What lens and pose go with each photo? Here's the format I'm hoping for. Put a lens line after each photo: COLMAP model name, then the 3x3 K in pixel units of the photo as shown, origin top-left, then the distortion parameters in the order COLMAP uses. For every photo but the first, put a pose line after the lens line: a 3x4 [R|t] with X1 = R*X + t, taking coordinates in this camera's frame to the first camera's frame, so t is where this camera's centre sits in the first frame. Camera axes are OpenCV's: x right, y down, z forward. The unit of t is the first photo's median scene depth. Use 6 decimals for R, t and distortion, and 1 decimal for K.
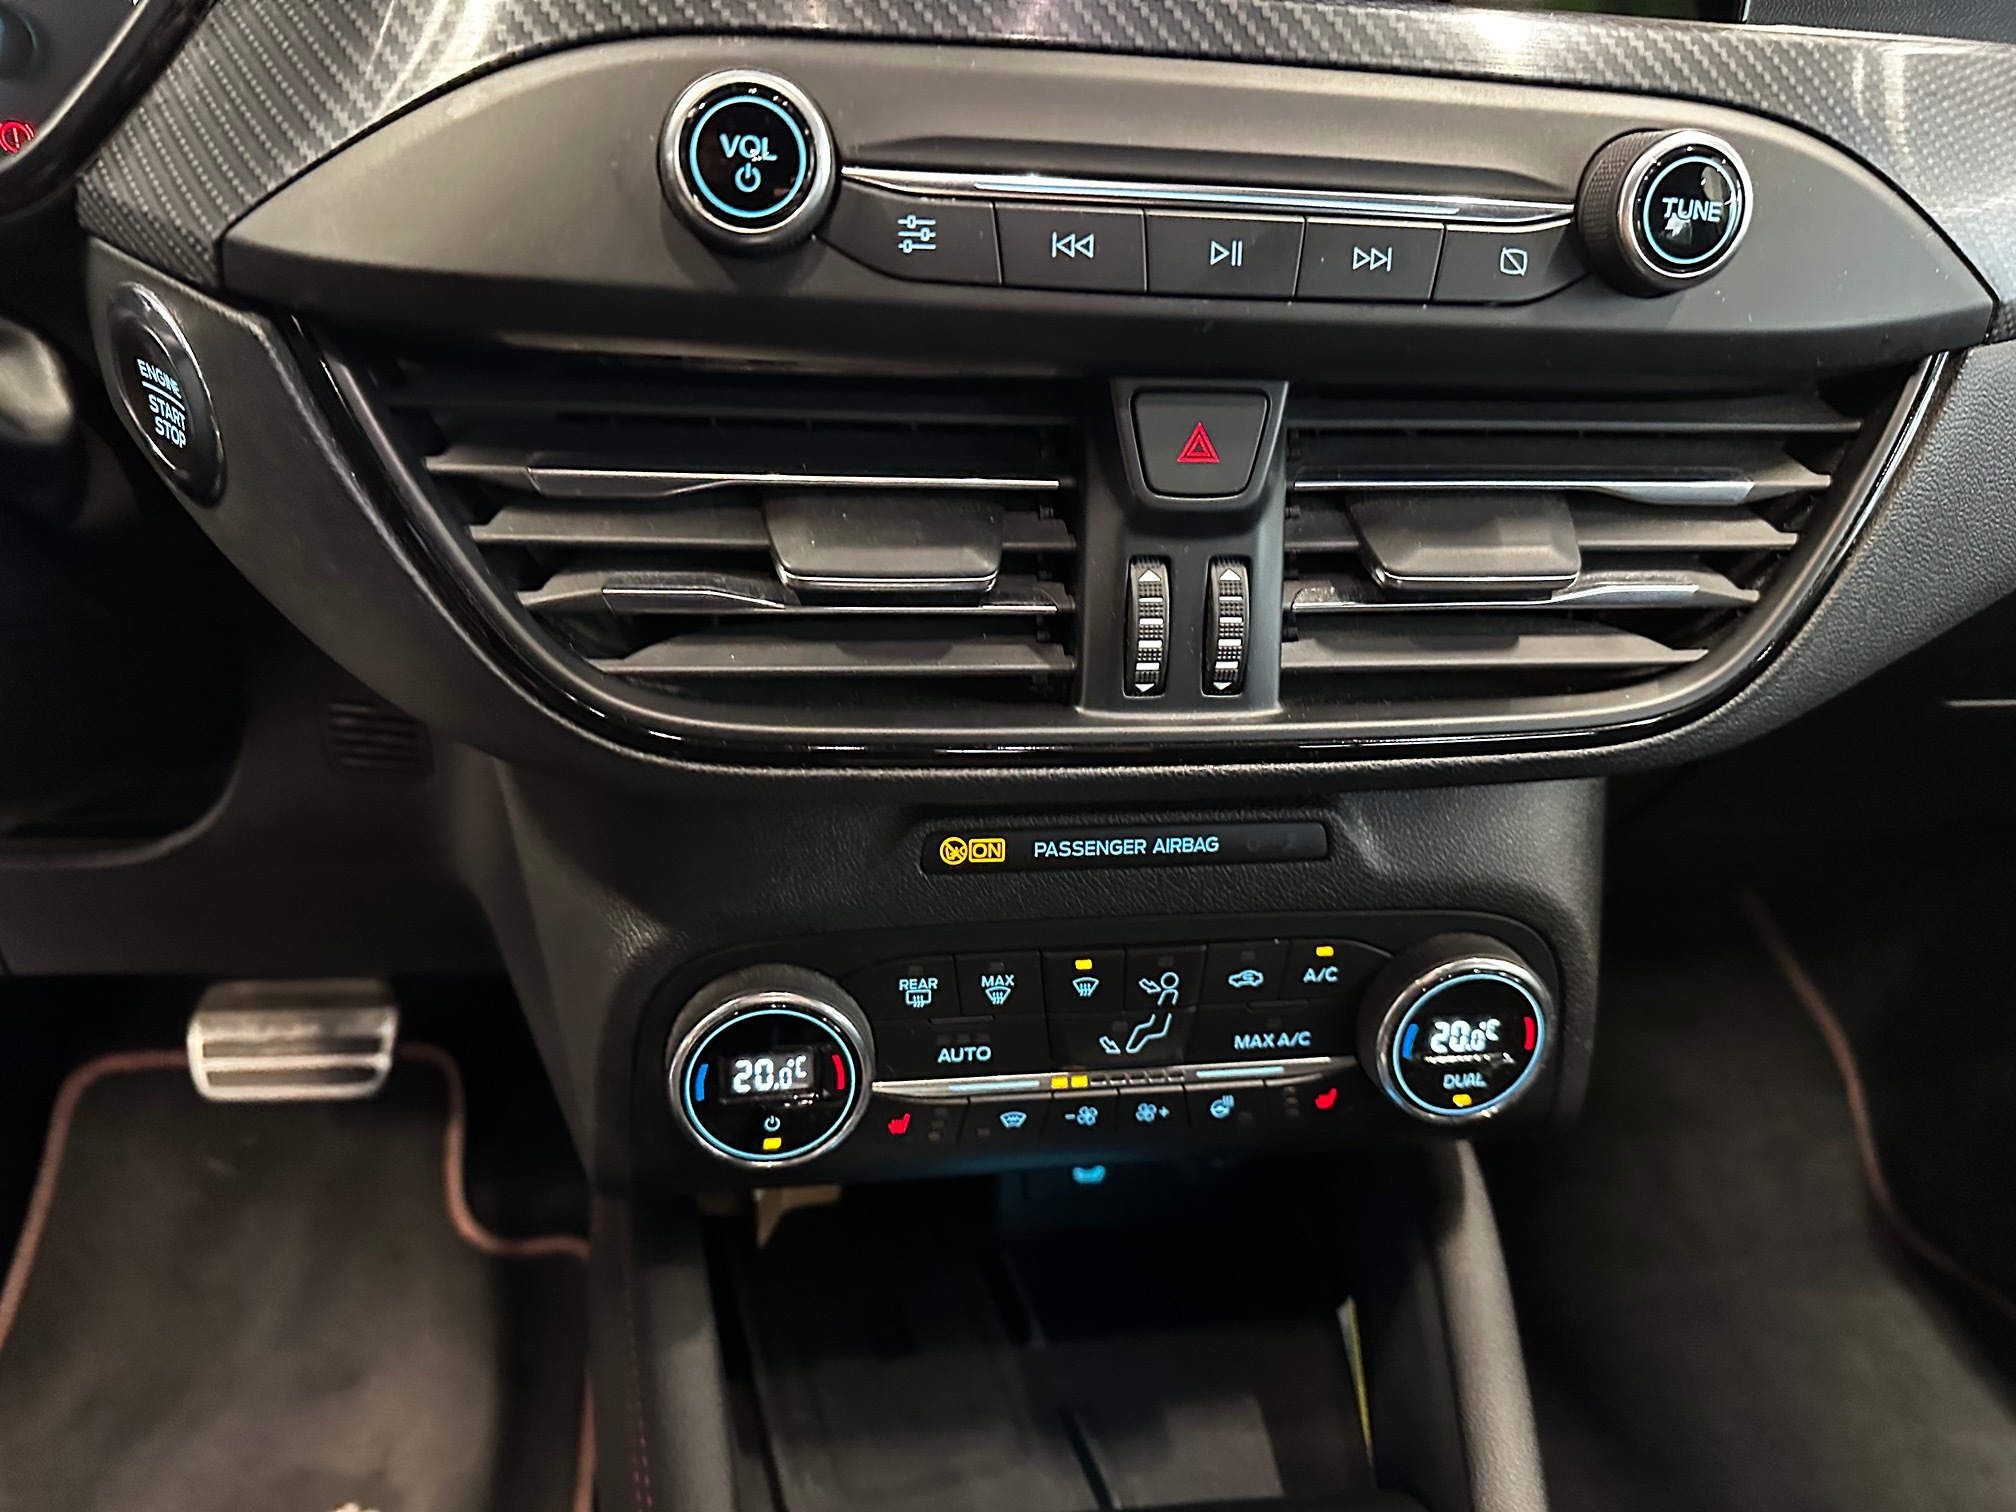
lens RADIAL K [[1419.2, 0, 1002.8], [0, 1419.2, 746.8], [0, 0, 1]] dist [0.062742, -0.086760]
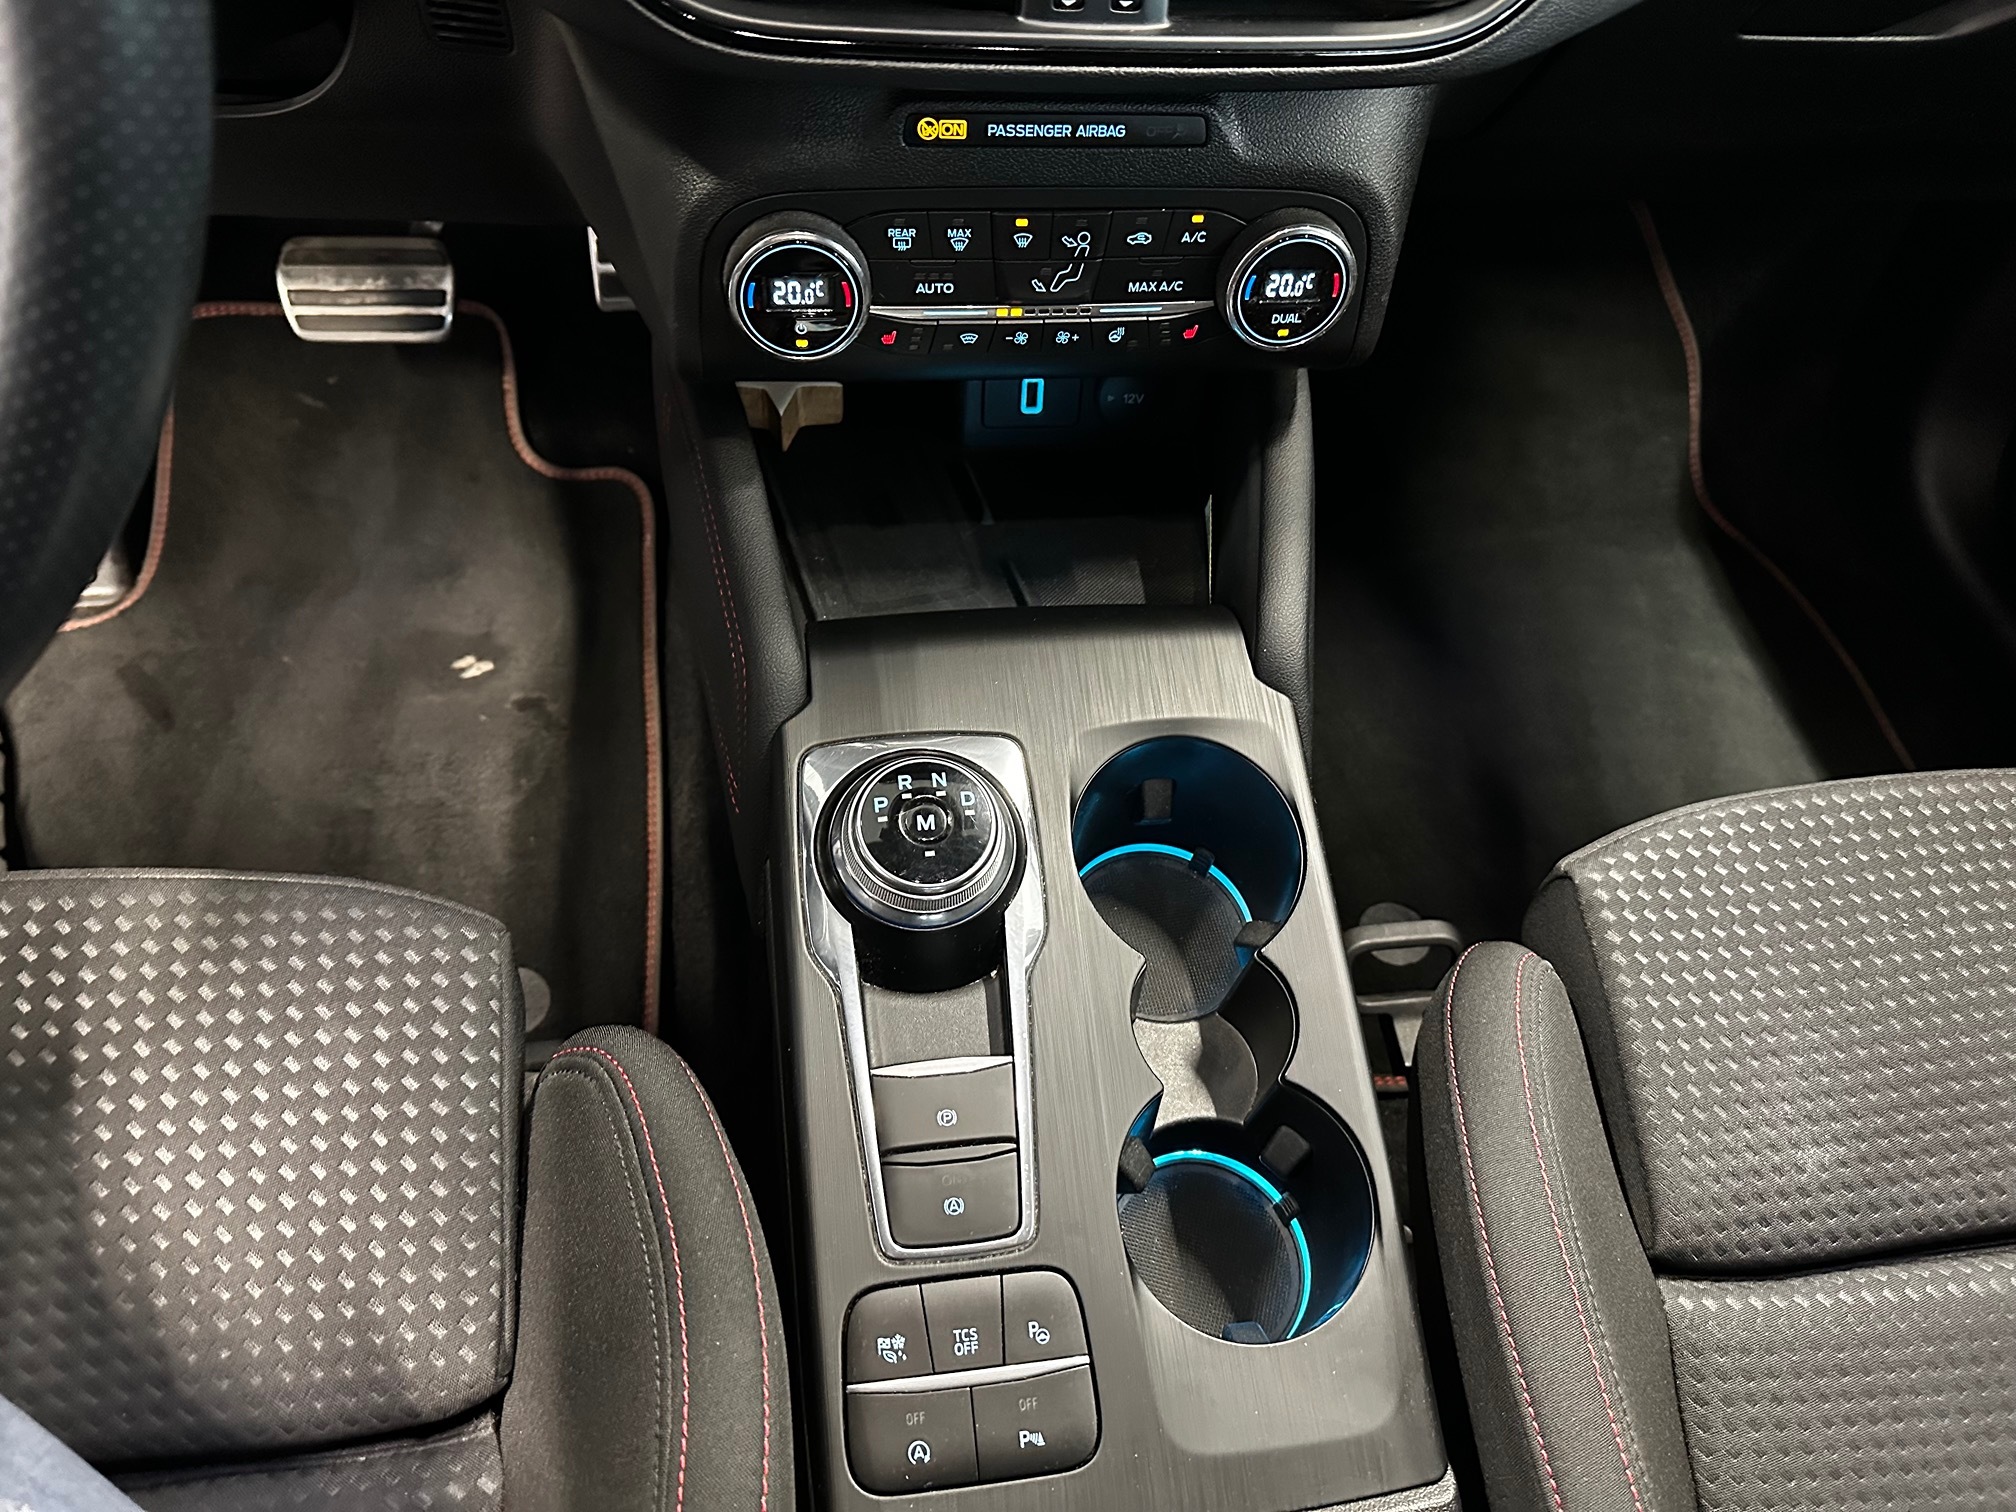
lens RADIAL K [[1419.2, 0, 1016.1], [0, 1419.2, 723.7], [0, 0, 1]] dist [0.062742, -0.086760]
pose [[0.999217, 0.027023, 0.028908, 0.024573], [-0.036904, 0.900034, 0.434255, -0.011632], [-0.014283, -0.434982, 0.900326, -0.466830]]
